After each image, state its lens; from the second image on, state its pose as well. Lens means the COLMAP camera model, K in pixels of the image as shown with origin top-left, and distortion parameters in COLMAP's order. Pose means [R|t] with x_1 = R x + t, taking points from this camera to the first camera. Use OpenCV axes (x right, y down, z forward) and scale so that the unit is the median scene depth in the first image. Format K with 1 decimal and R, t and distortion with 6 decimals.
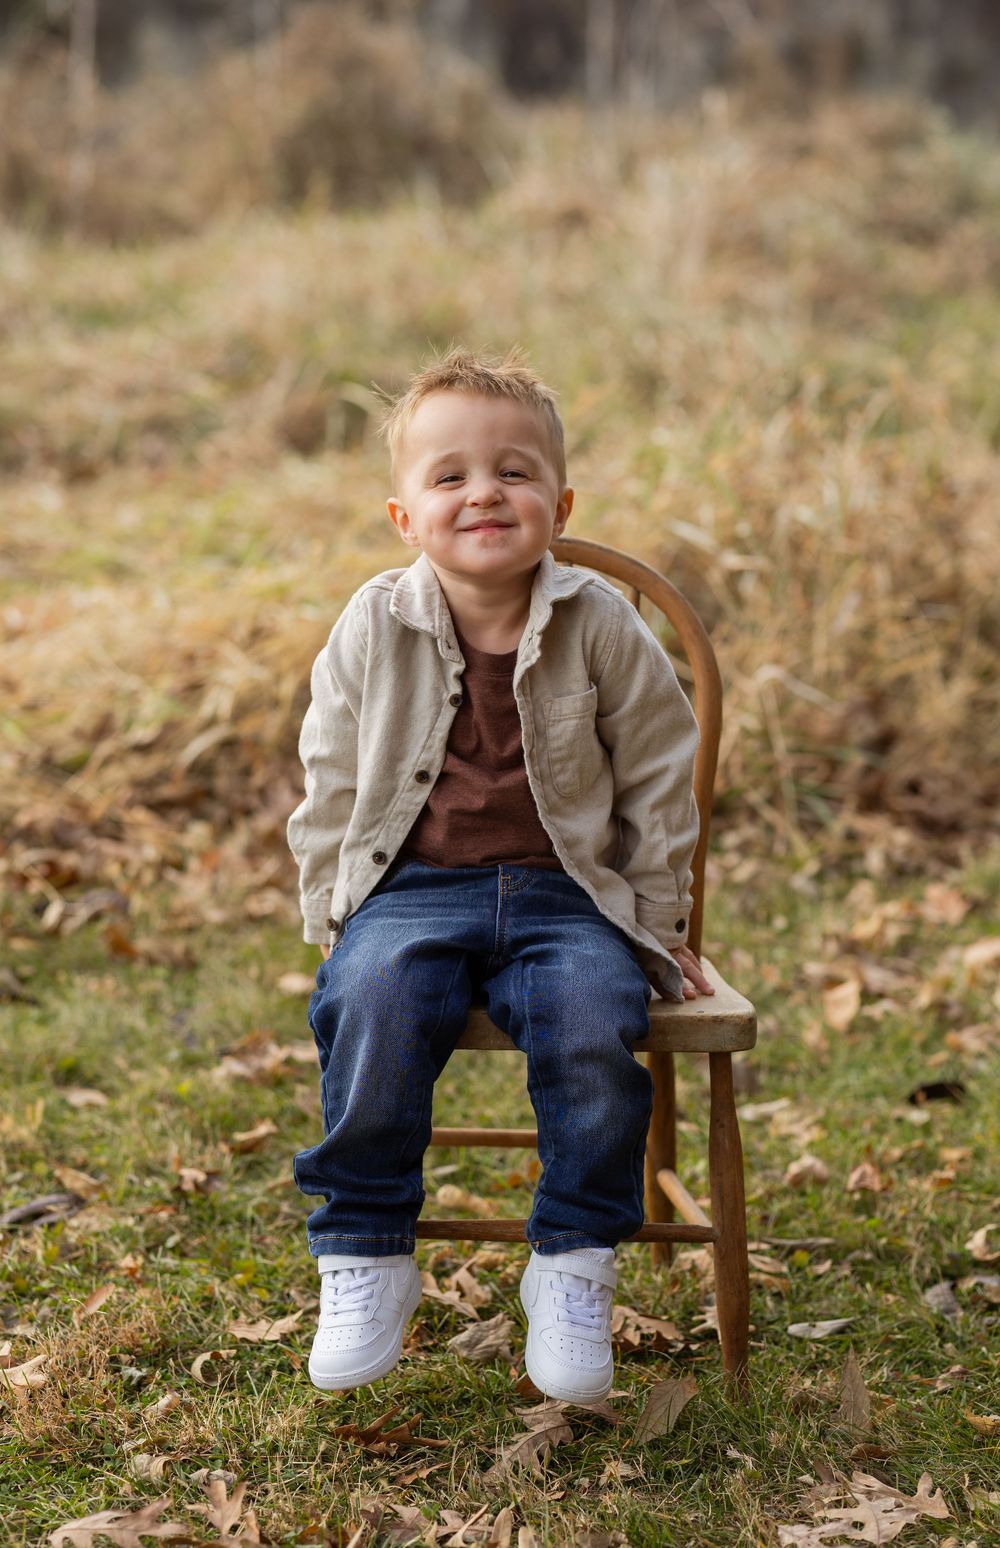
lens RADIAL K [[3689.3, 0, 500.0], [0, 3689.3, 774.0], [0, 0, 1]] dist [0.035091, 0.156614]
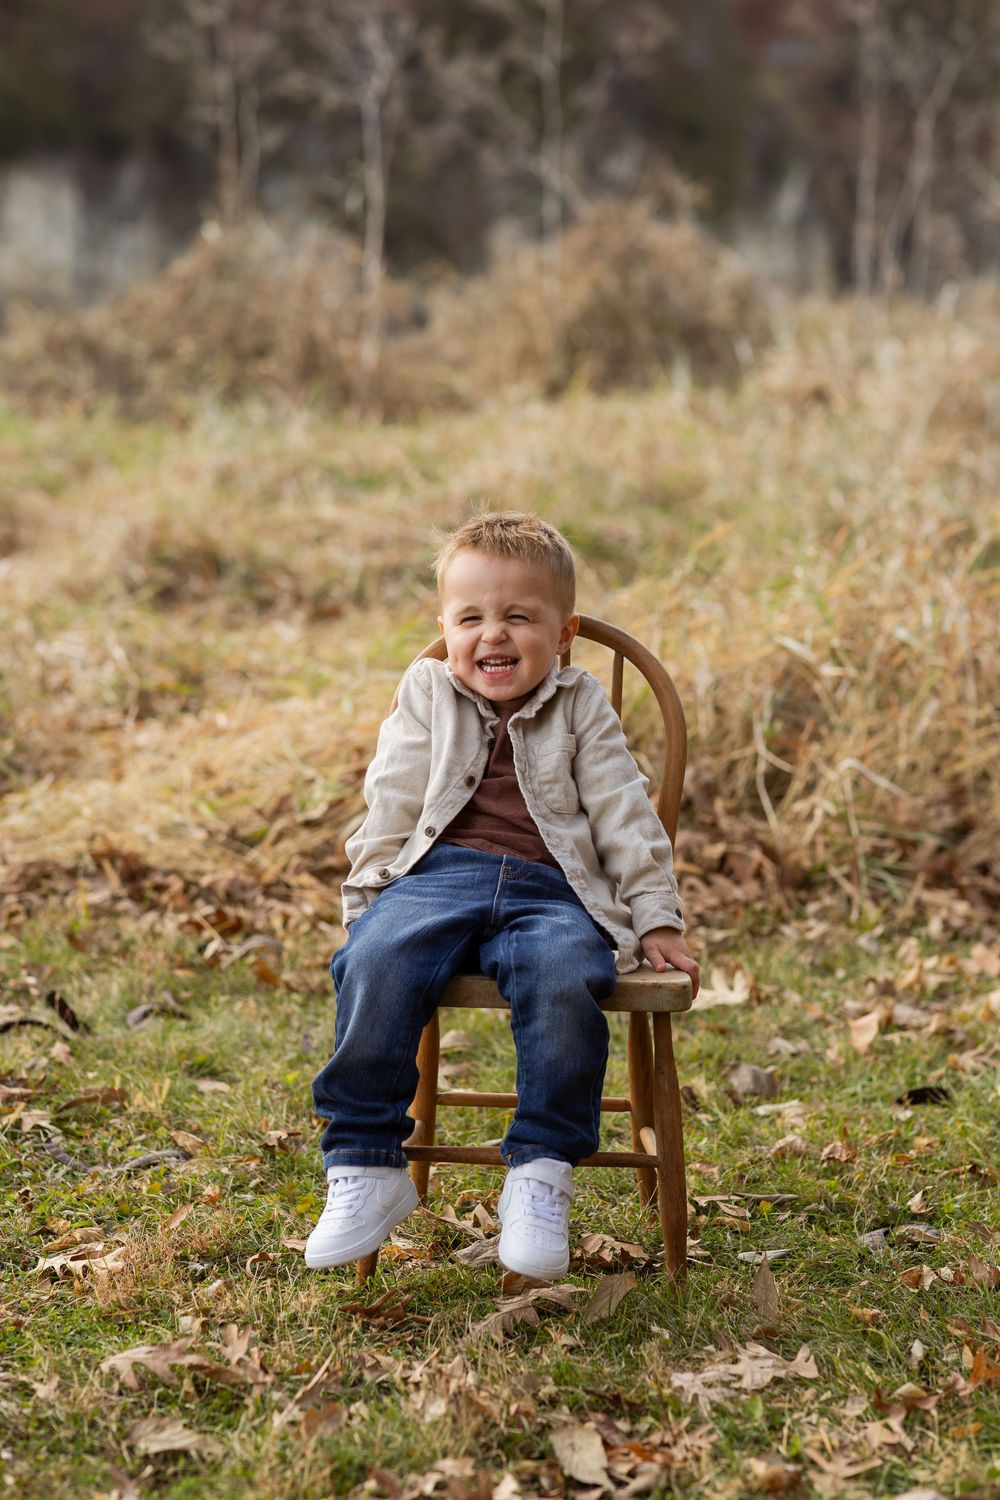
lens RADIAL K [[3705.6, 0, 500.0], [0, 3705.6, 750.0], [0, 0, 1]] dist [0.020493, 0.310650]
pose [[0.994436, 0.010688, -0.104796, 0.102034], [-0.017136, 0.998001, -0.060826, 0.048141], [0.103937, 0.062283, 0.992632, -0.188582]]
